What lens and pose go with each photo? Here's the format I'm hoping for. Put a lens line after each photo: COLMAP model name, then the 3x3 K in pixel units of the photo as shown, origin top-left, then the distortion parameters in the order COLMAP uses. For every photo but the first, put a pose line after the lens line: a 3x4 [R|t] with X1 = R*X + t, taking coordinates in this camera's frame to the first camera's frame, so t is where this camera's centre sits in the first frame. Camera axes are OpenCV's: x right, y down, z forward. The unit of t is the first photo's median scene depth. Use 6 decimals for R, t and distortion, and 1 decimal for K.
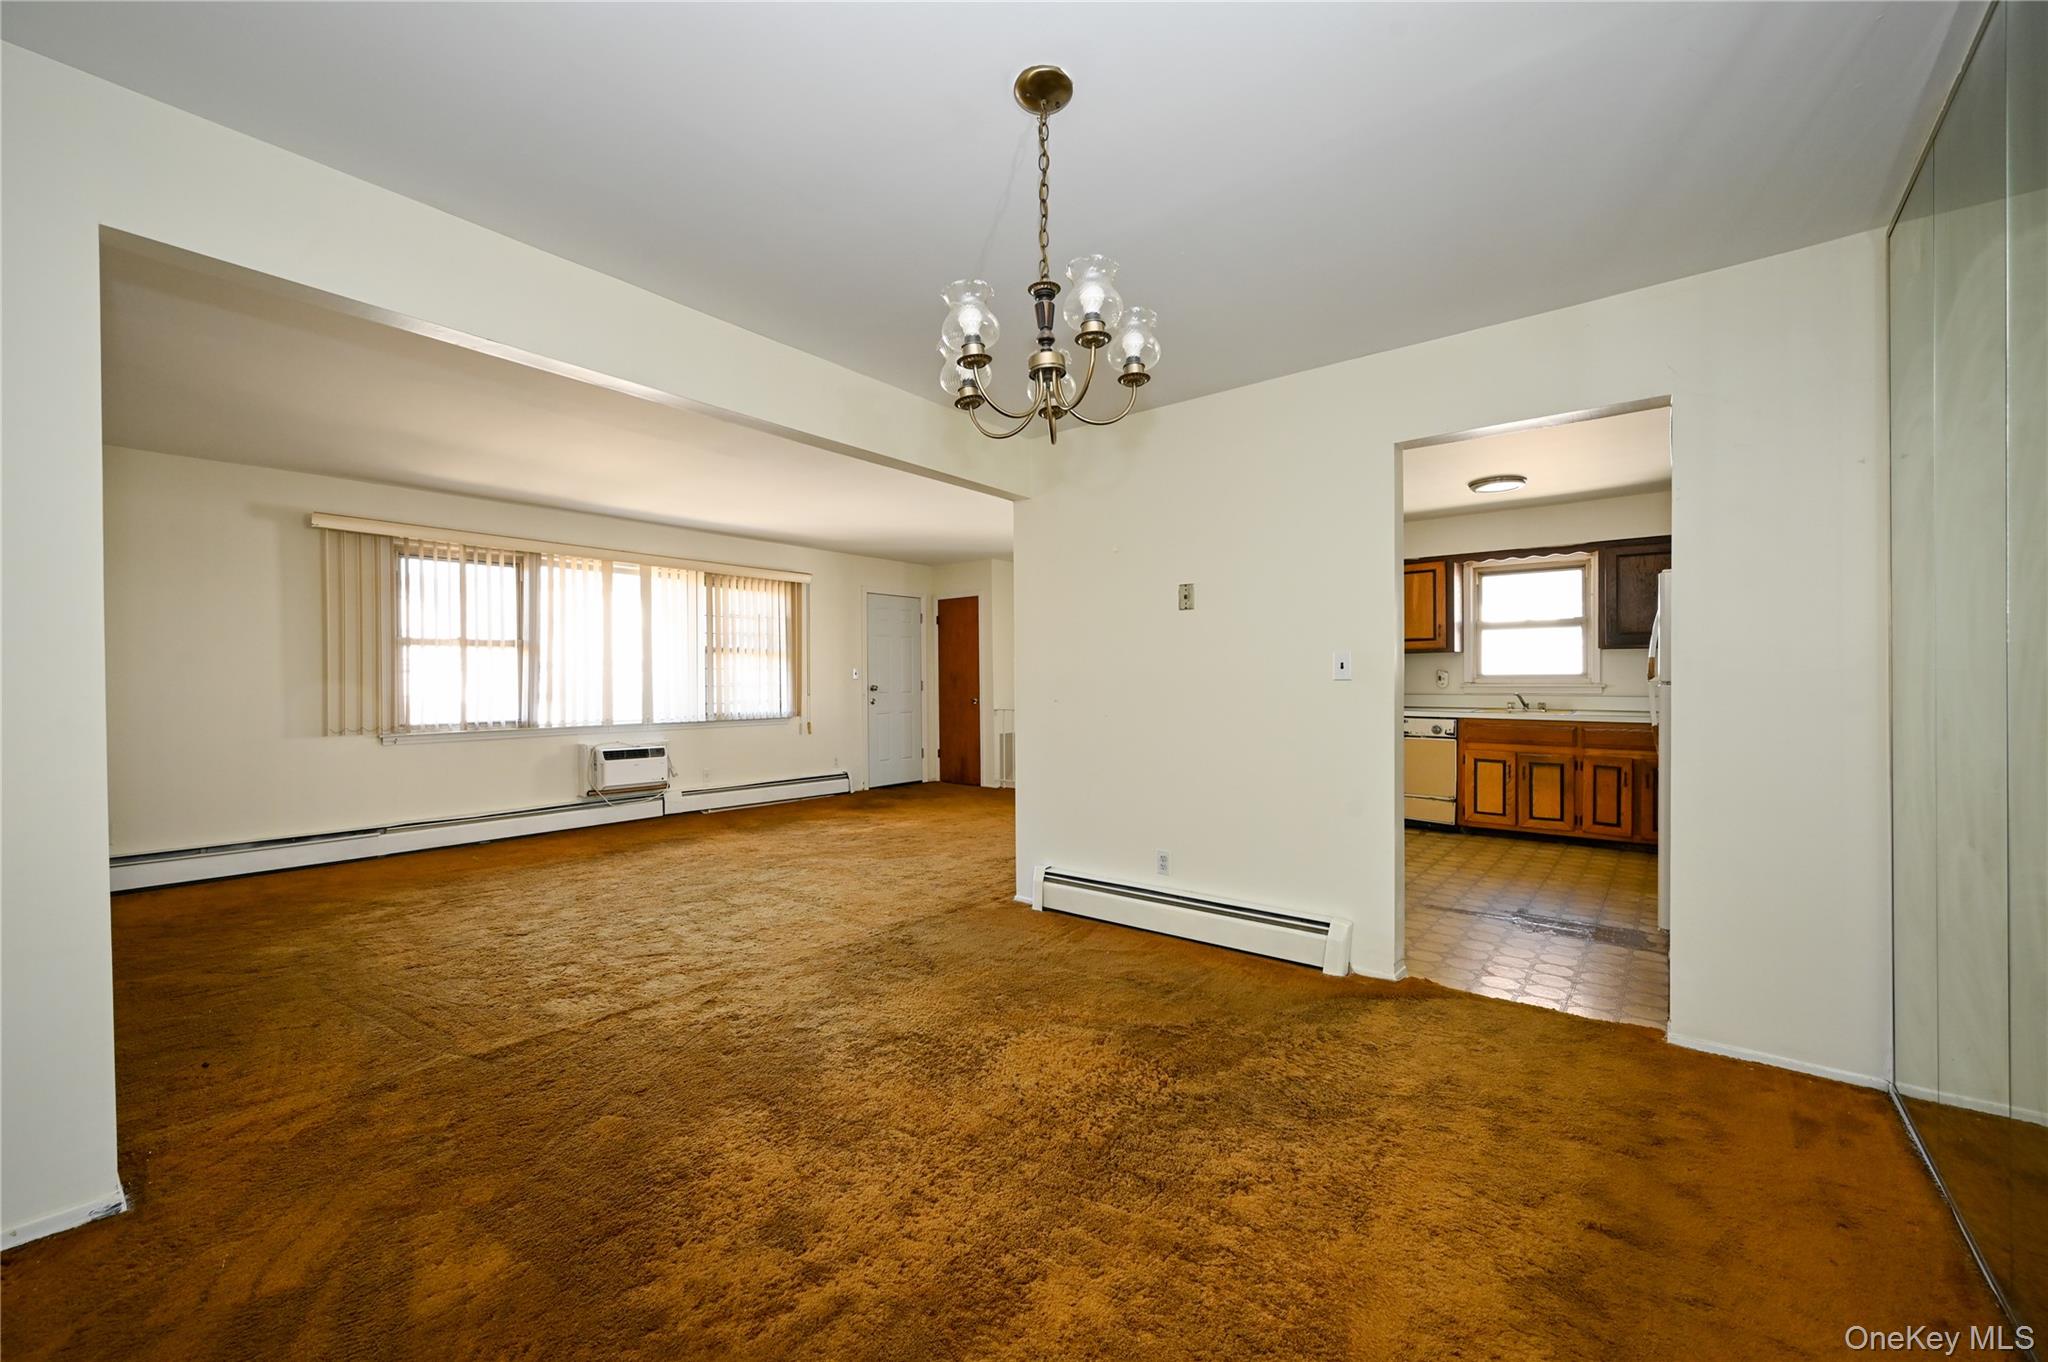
lens RADIAL K [[809.5, 0, 1037.4], [0, 809.5, 679.7], [0, 0, 1]] dist [-0.001207, 0.000142]
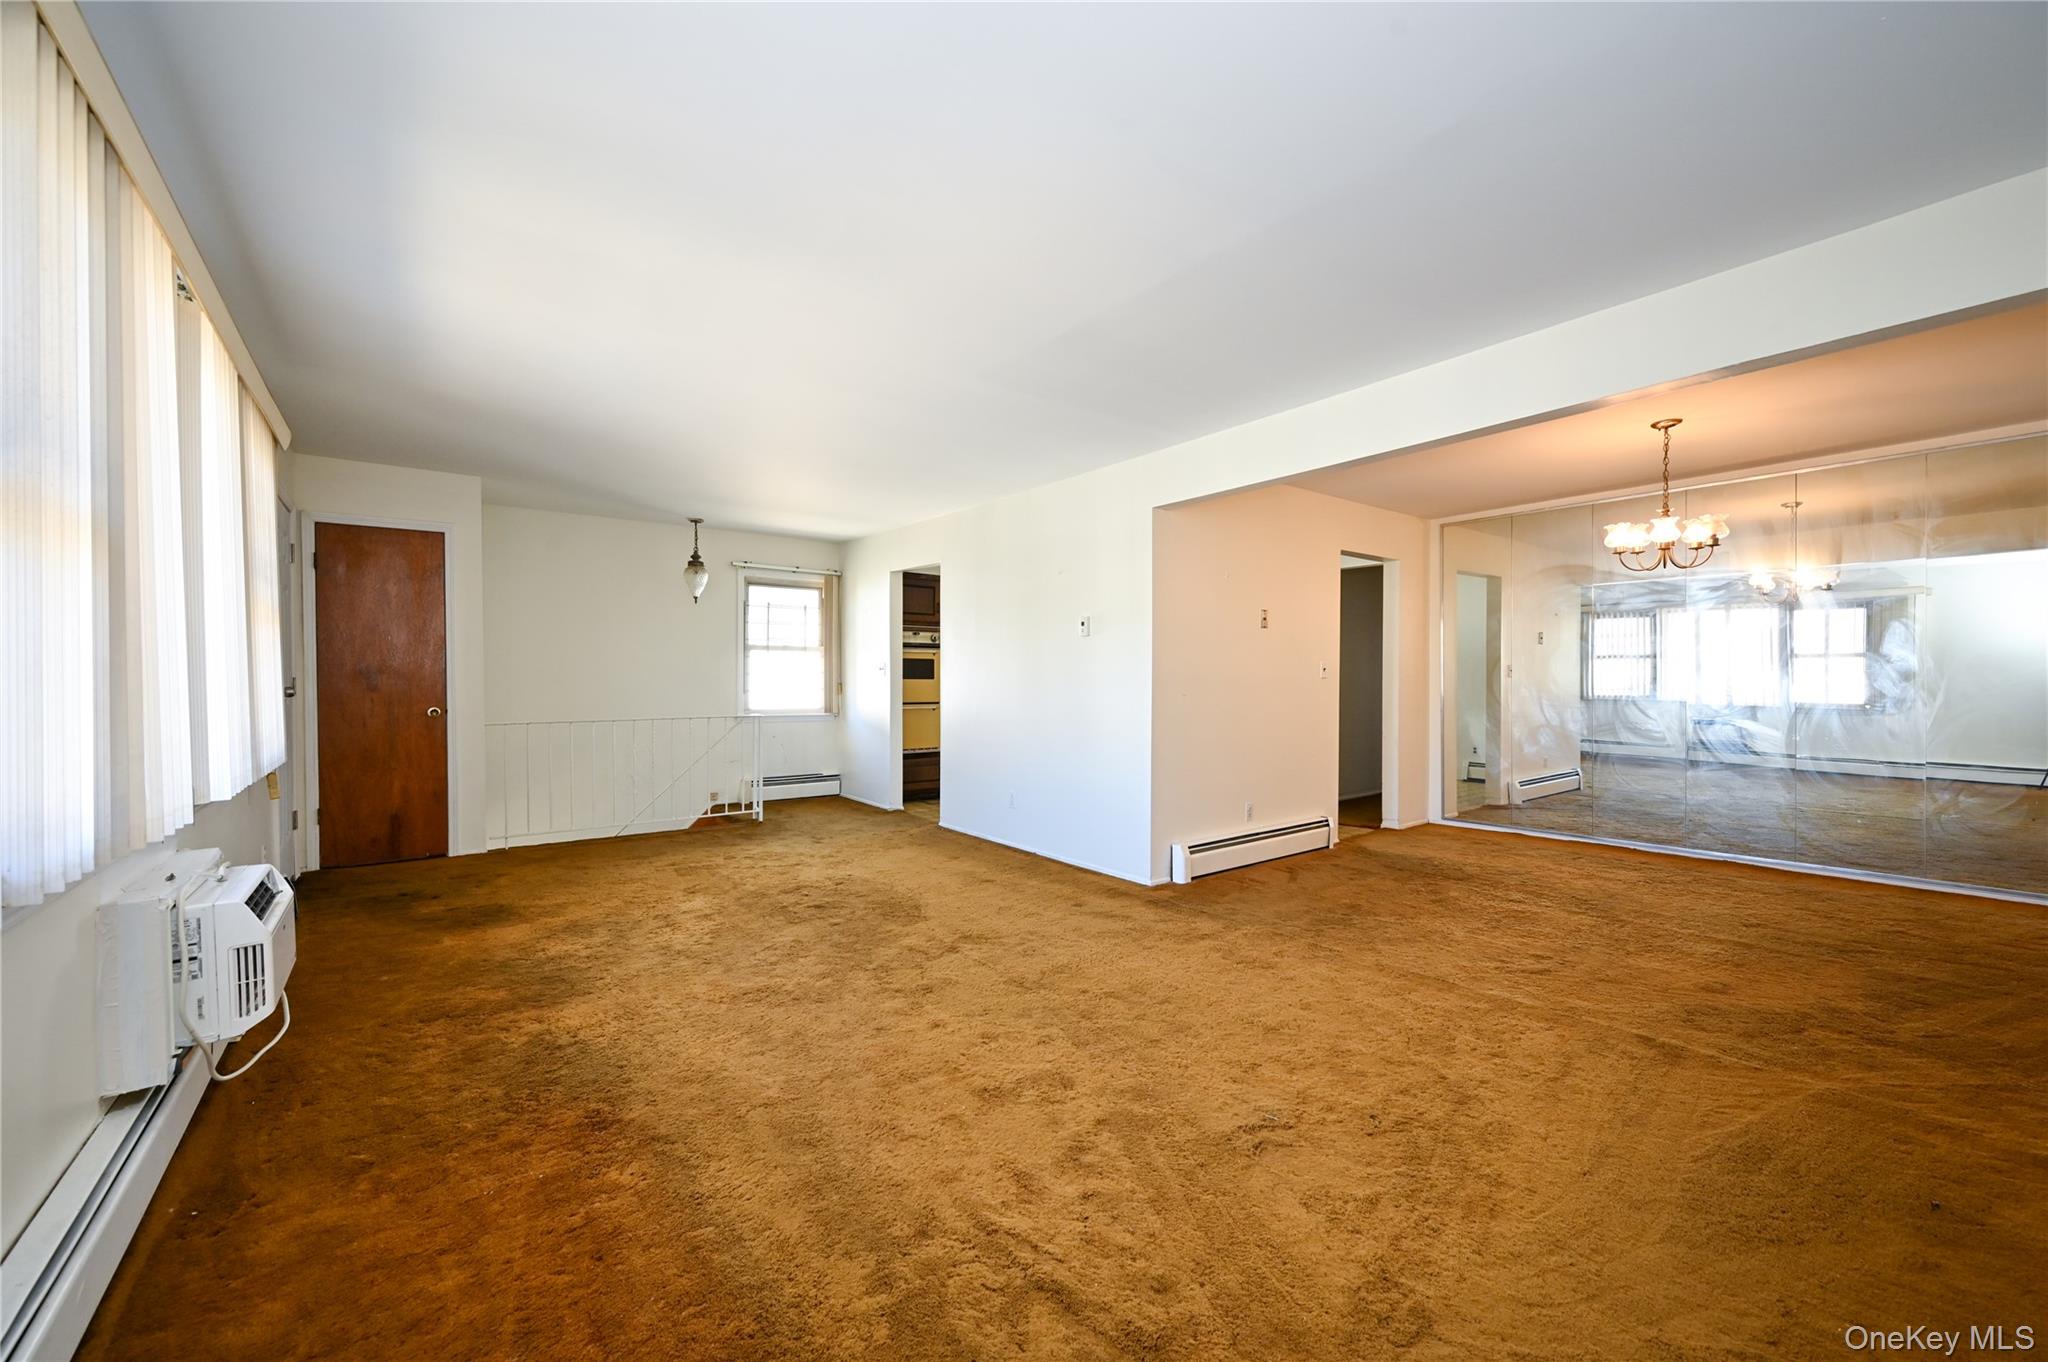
lens RADIAL K [[809.5, 0, 1033.6], [0, 809.5, 683.8], [0, 0, 1]] dist [-0.001207, 0.000142]
pose [[0.243740, -0.001486, 0.969839, -1.031838], [-0.002219, 0.999995, 0.002090, 0.007576], [-0.969838, -0.002662, 0.243736, 0.853544]]
